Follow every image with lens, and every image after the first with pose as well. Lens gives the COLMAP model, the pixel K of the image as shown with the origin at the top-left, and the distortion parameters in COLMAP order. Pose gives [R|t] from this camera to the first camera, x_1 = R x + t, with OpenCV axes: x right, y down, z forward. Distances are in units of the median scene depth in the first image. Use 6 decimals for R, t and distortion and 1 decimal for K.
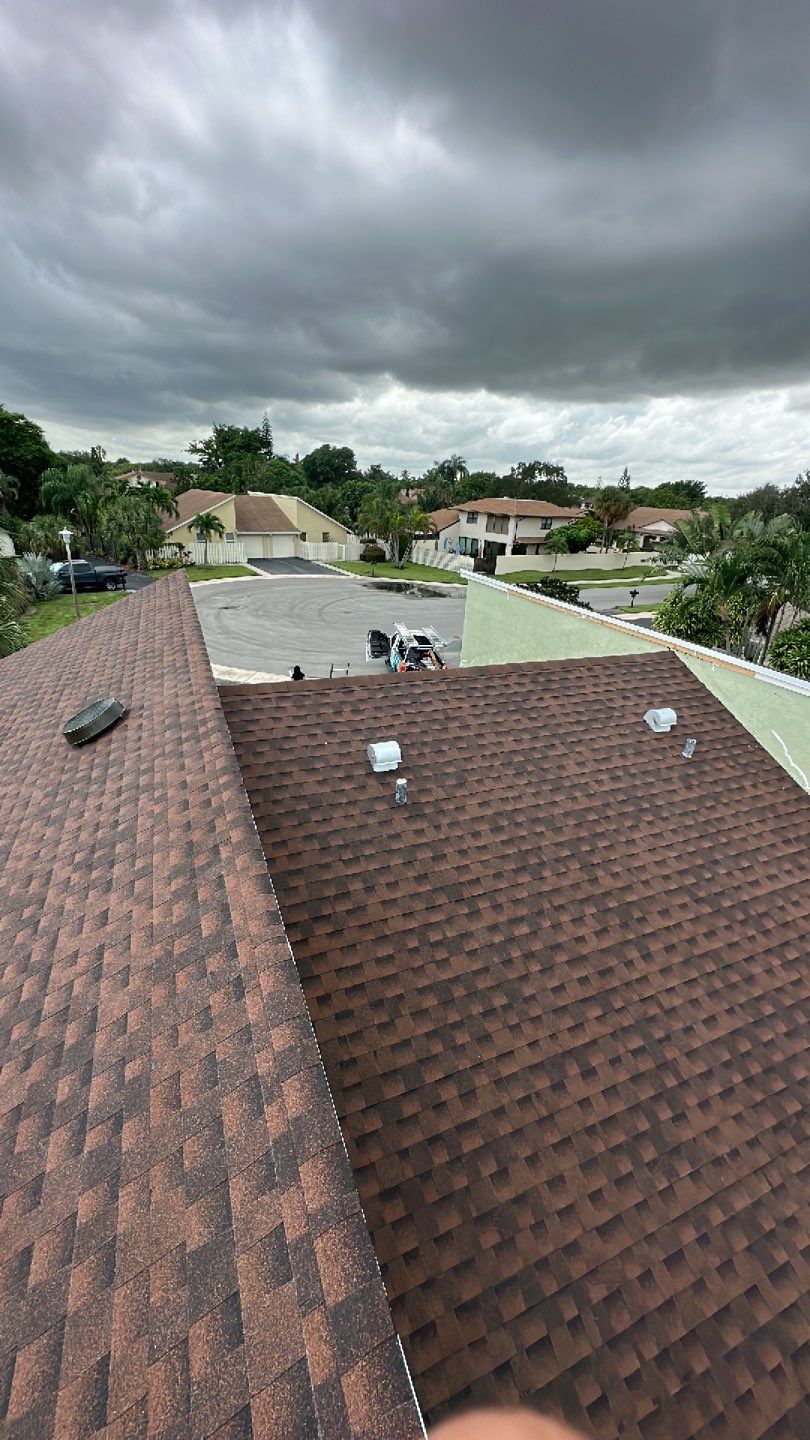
lens RADIAL K [[548.3, 0, 405.0], [0, 548.3, 720.0], [0, 0, 1]] dist [-0.000179, 0.000037]
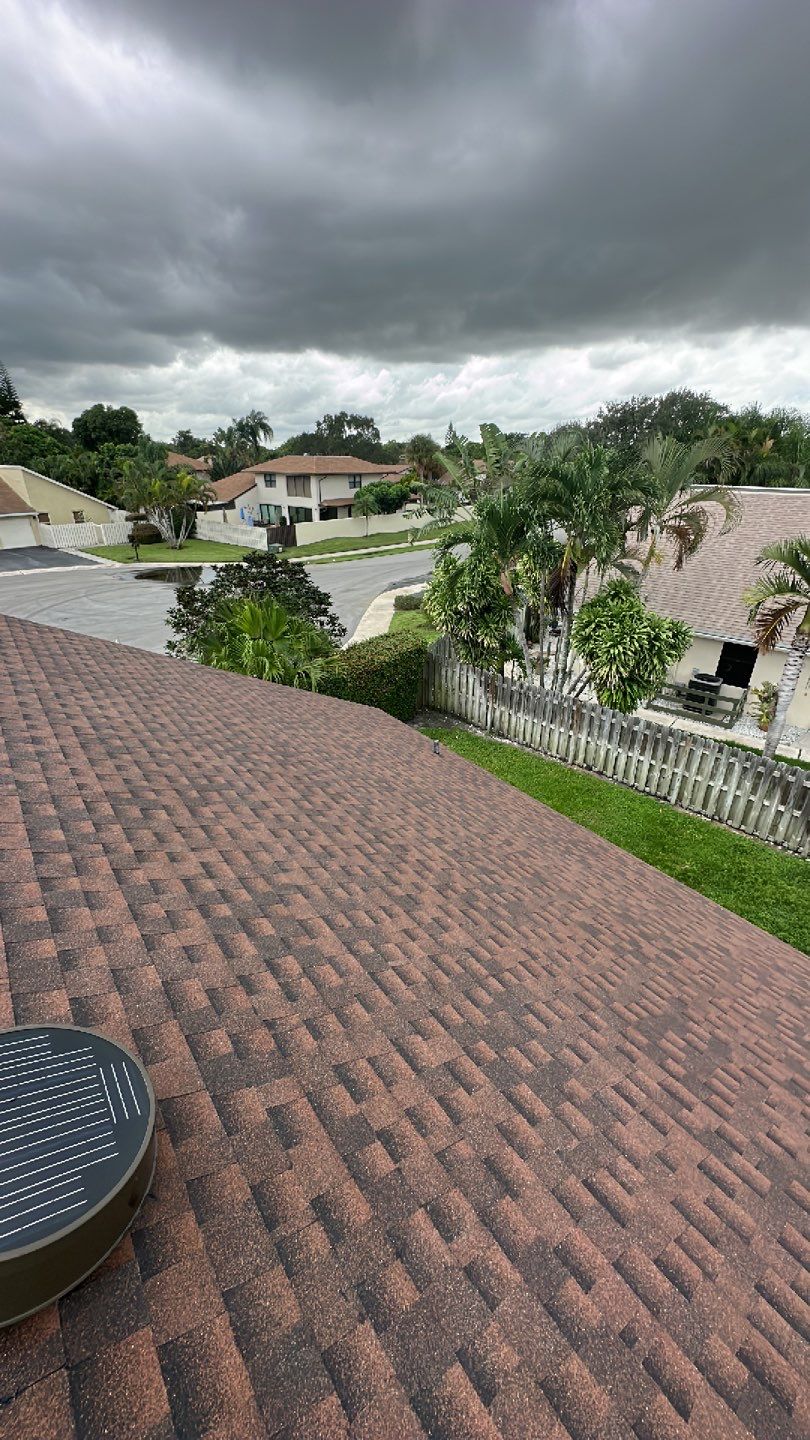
lens RADIAL K [[548.3, 0, 405.0], [0, 548.3, 720.0], [0, 0, 1]] dist [-0.000179, 0.000037]
pose [[0.964200, -0.157461, 0.213363, 0.088534], [0.146105, 0.986923, 0.068088, -0.028557], [-0.221294, -0.034477, 0.974597, 0.111365]]
